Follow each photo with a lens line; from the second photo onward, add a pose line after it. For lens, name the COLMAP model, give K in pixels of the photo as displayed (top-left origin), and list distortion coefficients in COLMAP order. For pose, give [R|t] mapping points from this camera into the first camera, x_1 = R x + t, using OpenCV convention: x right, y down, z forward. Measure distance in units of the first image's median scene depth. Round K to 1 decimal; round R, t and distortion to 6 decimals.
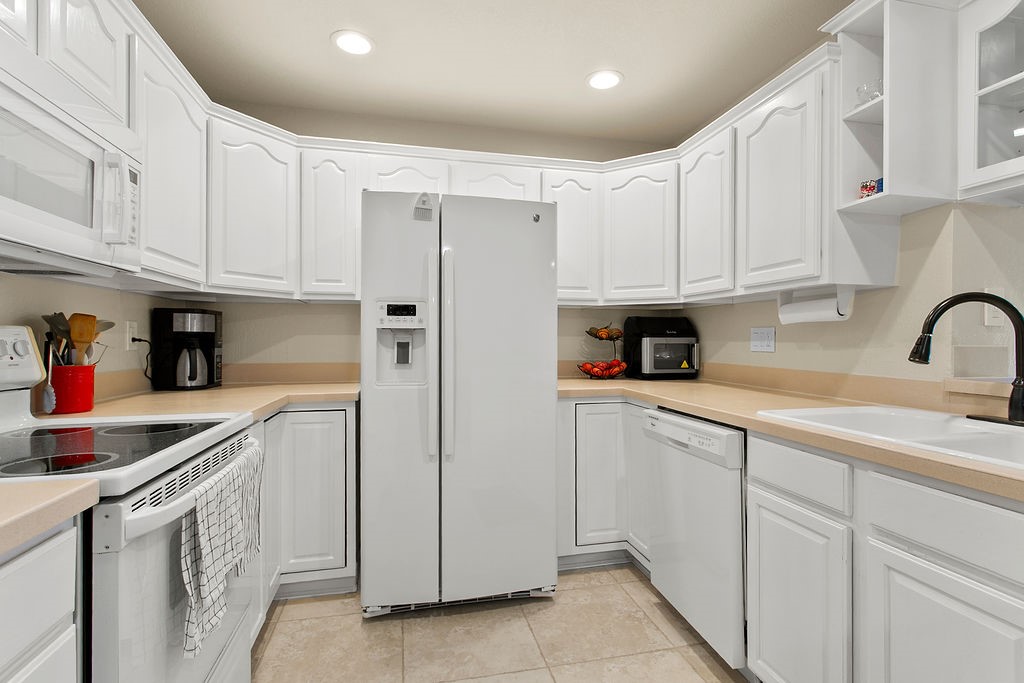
lens RADIAL K [[493.1, 0, 514.6], [0, 493.1, 339.5], [0, 0, 1]] dist [0.002173, -0.001575]
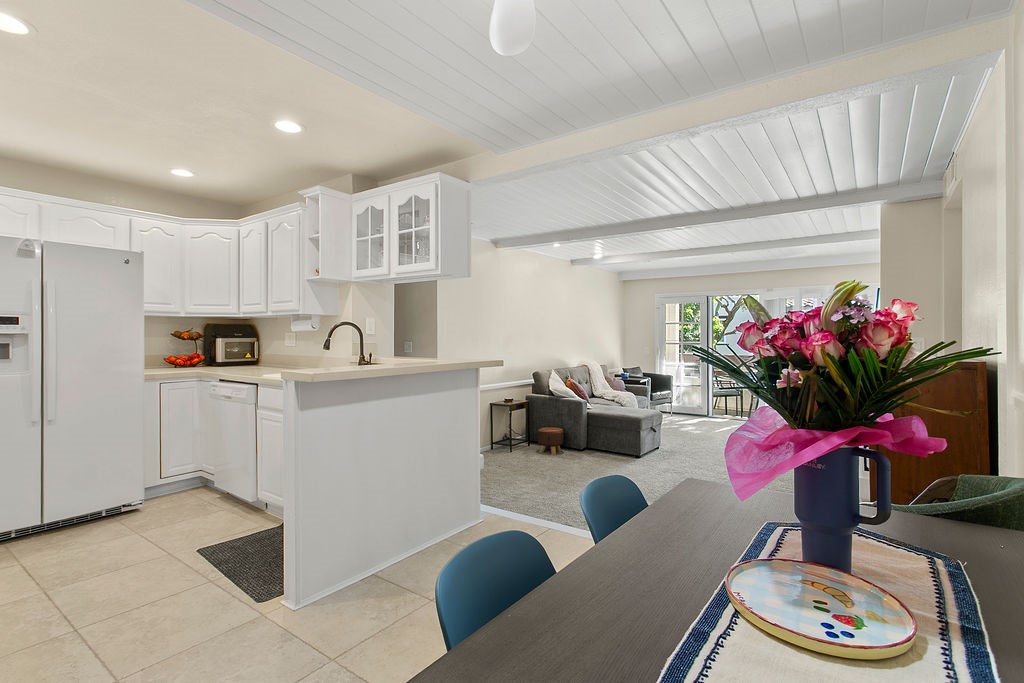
lens RADIAL K [[493.1, 0, 518.9], [0, 493.1, 336.5], [0, 0, 1]] dist [0.002173, -0.001575]
pose [[0.748279, -0.002004, 0.663381, -0.053475], [0.001554, 0.999998, 0.001268, -0.011130], [-0.663383, 0.000082, 0.748280, -0.841233]]
